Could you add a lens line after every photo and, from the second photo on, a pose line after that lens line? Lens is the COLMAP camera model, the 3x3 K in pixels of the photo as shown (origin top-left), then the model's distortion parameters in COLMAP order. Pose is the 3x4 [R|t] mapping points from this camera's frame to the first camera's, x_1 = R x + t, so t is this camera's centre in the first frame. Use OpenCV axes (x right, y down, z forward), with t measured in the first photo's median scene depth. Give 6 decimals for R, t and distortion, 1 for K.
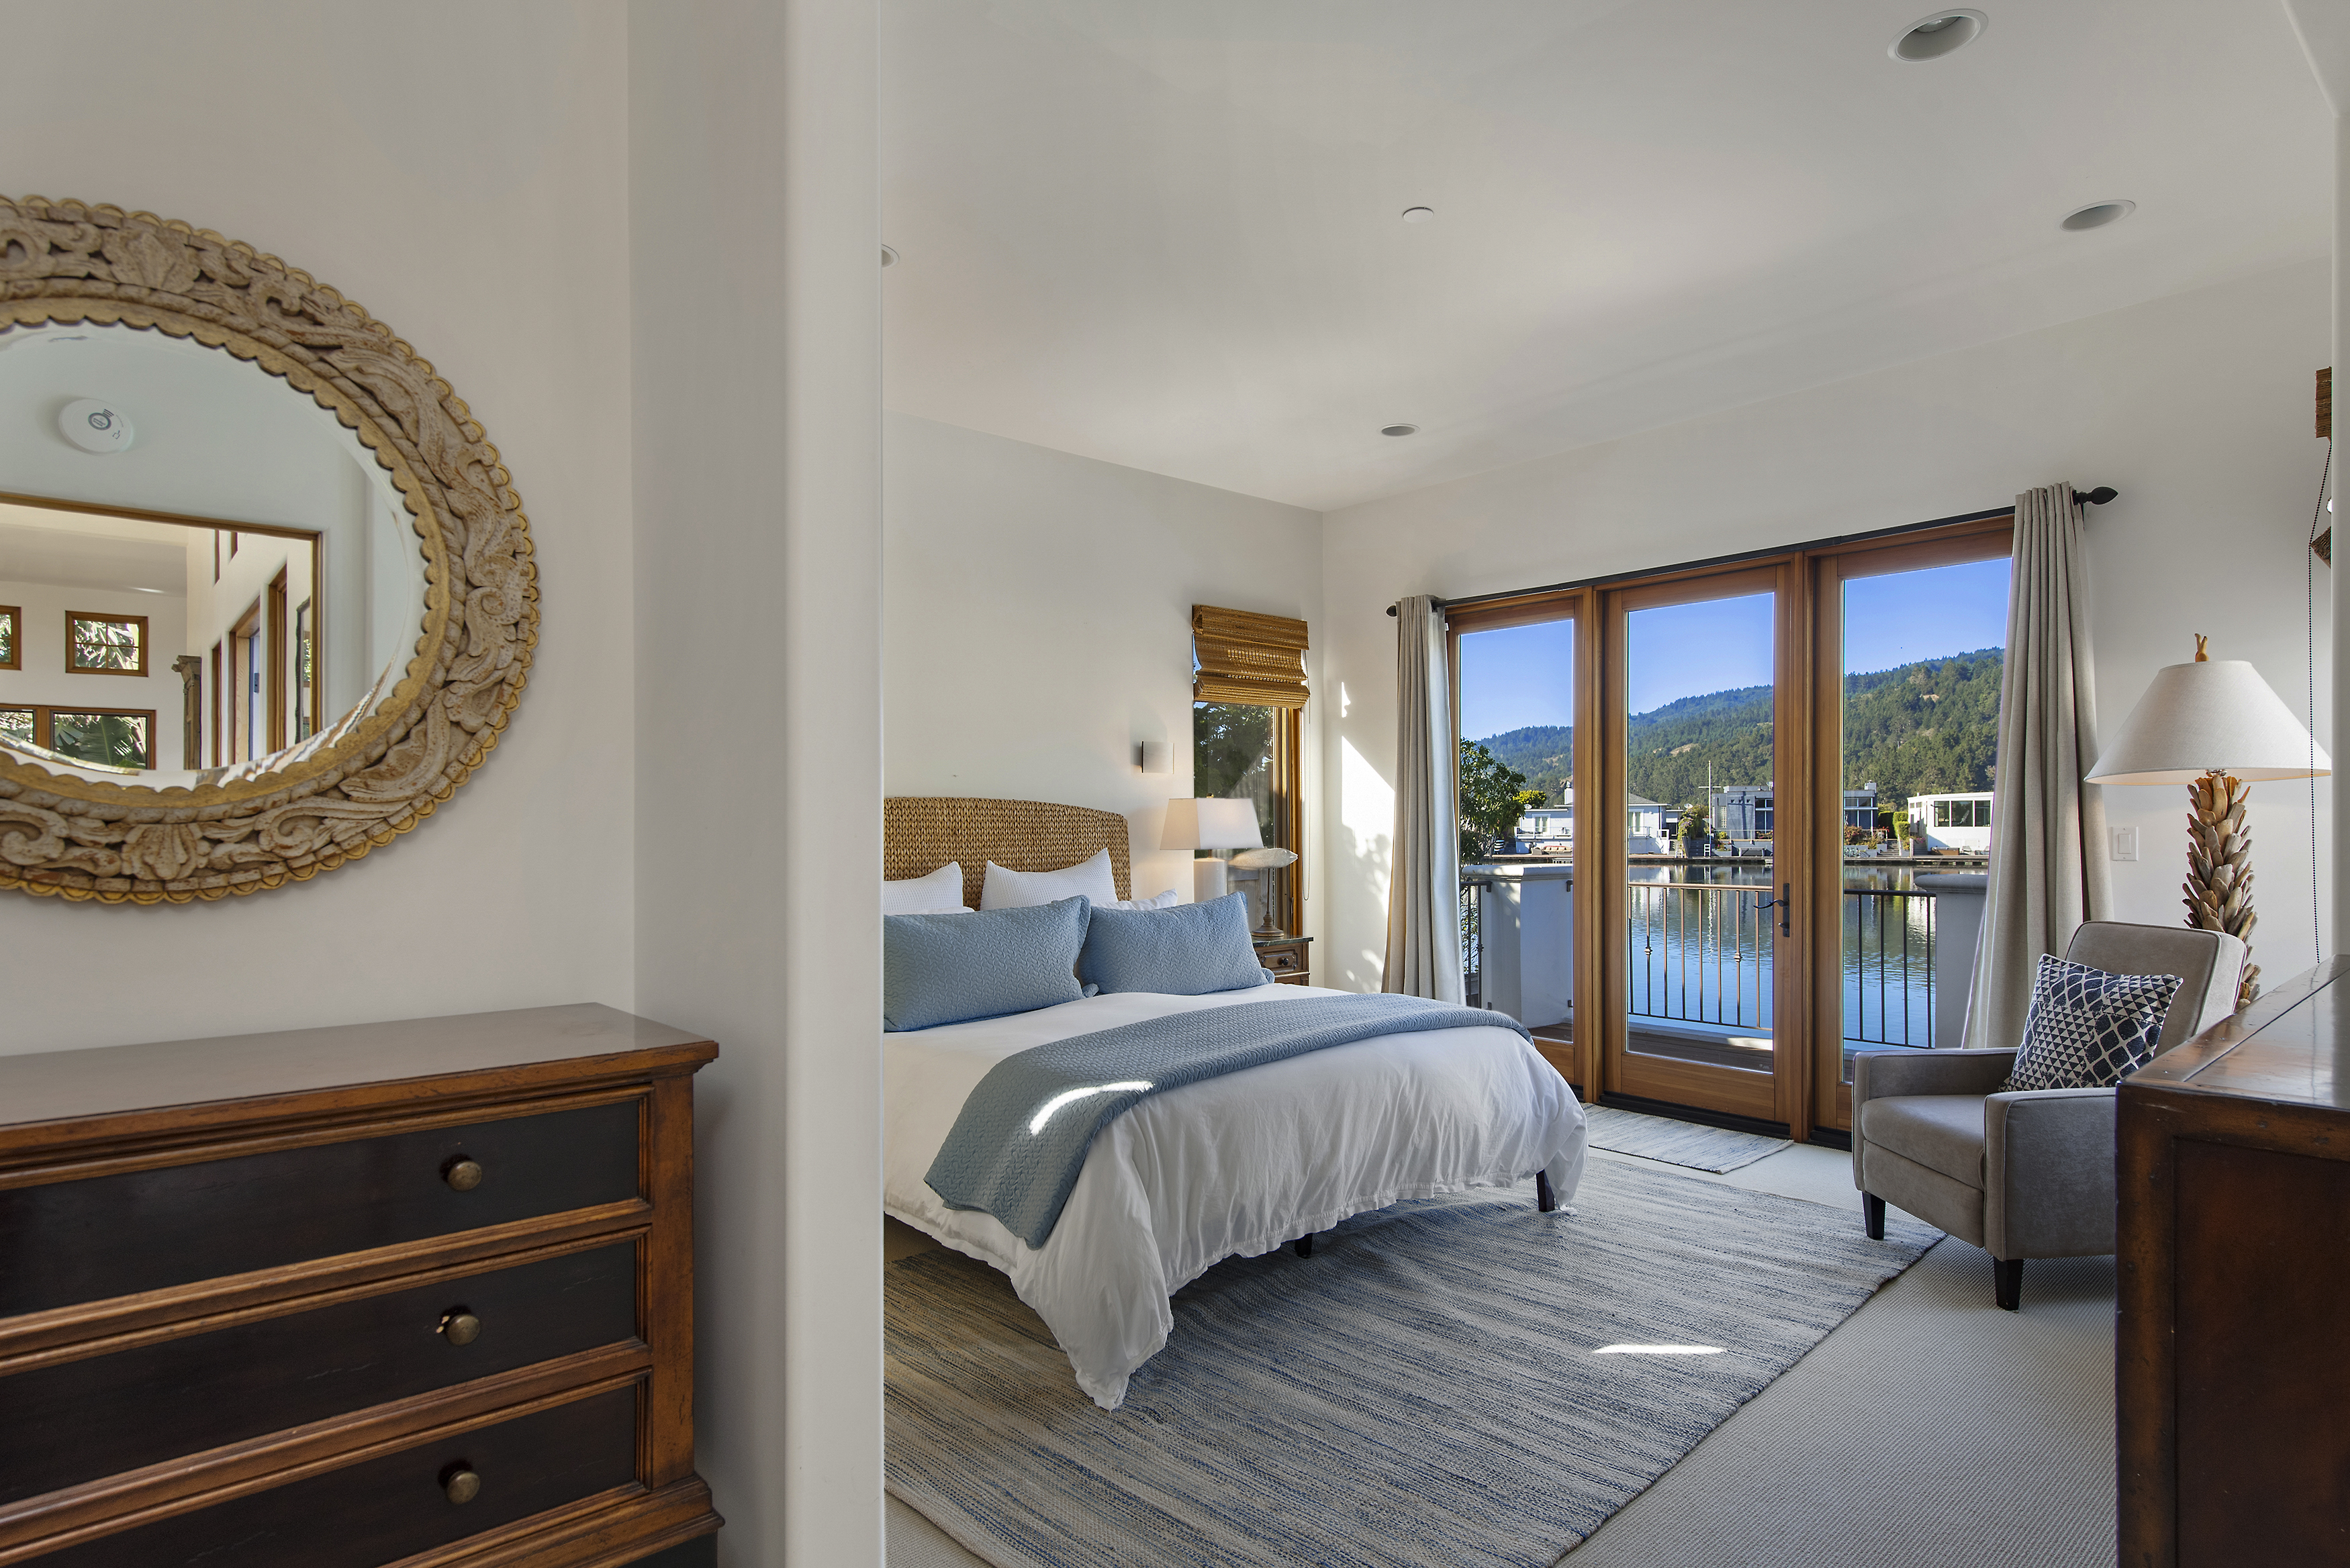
lens RADIAL K [[1274.2, 0, 1174.2], [0, 1274.2, 822.9], [0, 0, 1]] dist [0.001147, -0.000481]
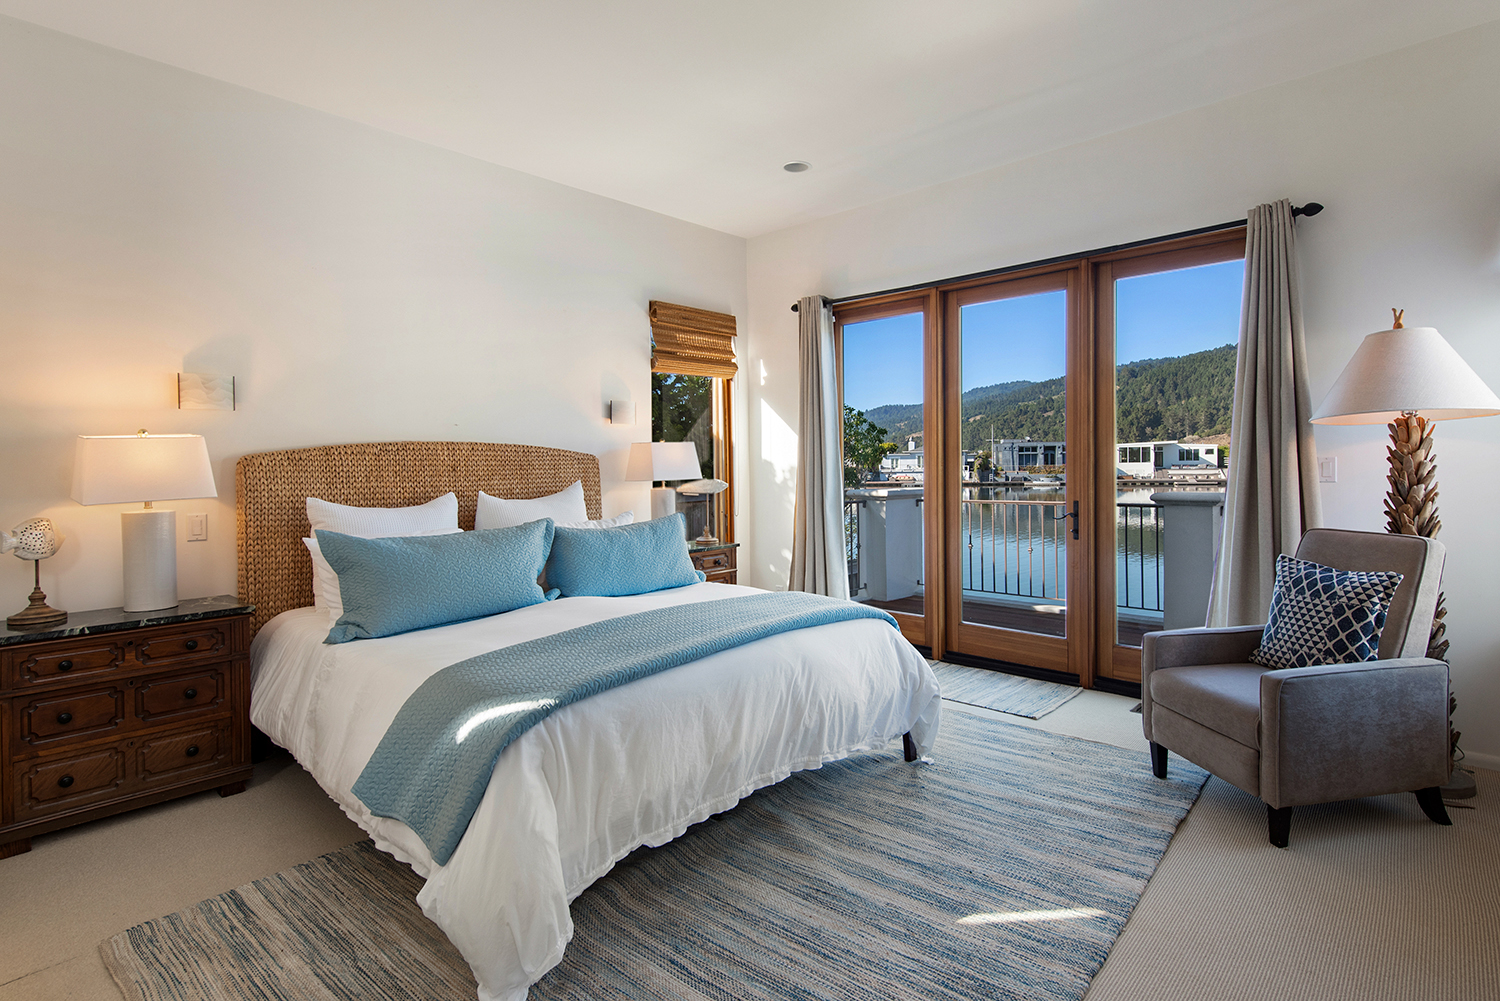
lens RADIAL K [[786.8, 0, 752.1], [0, 786.8, 473.9], [0, 0, 1]] dist [-0.001571, -0.000030]
pose [[0.994872, -0.009229, 0.100724, 0.062092], [0.007925, 0.999880, 0.013342, 0.005638], [-0.100835, -0.012475, 0.994825, 0.254938]]
